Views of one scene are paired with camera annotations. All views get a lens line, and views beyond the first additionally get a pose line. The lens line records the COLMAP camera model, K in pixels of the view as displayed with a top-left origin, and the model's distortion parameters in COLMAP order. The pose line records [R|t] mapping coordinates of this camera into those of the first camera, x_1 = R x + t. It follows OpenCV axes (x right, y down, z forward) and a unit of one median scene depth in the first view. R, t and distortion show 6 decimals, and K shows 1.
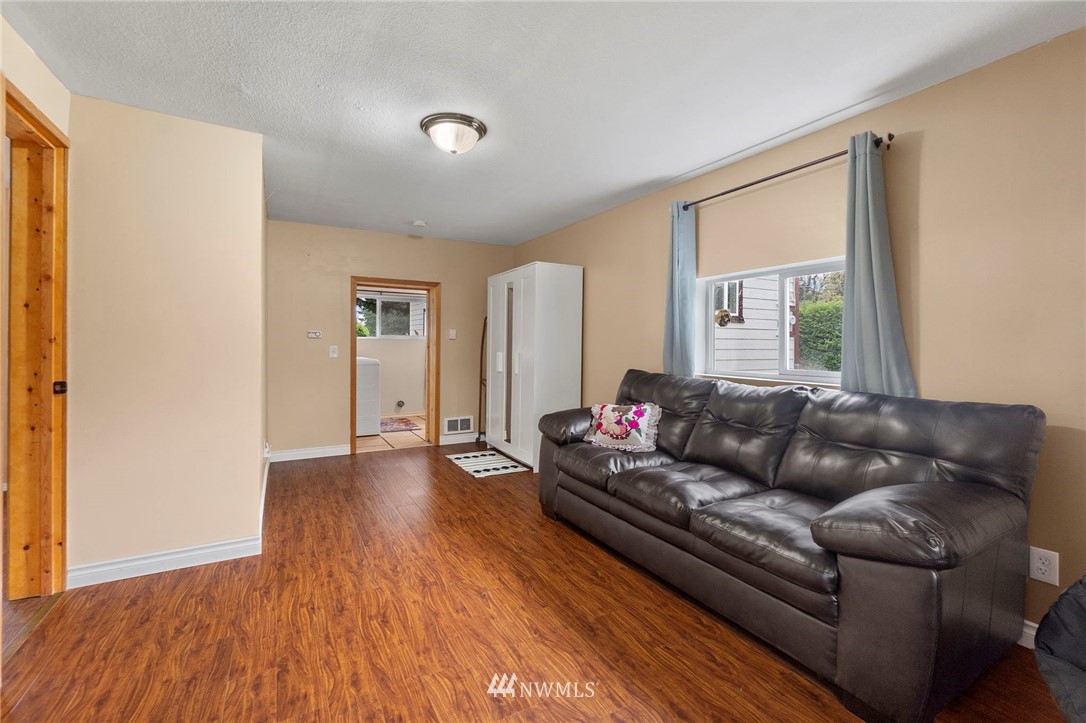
lens RADIAL K [[474.7, 0, 547.7], [0, 474.7, 362.6], [0, 0, 1]] dist [-0.015253, 0.000058]
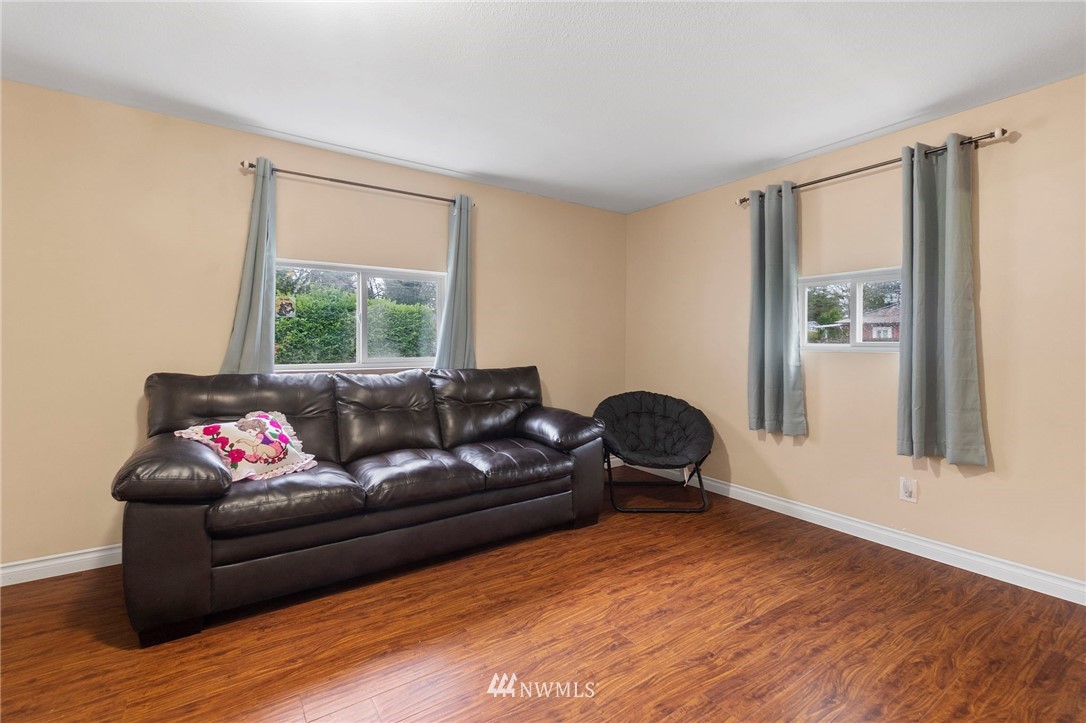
lens RADIAL K [[474.7, 0, 547.1], [0, 474.7, 355.2], [0, 0, 1]] dist [-0.015253, 0.000058]
pose [[-0.078398, -0.038574, 0.996176, -0.873325], [0.039963, 0.998326, 0.041802, -0.029929], [-0.996121, 0.043088, -0.076725, 0.883306]]
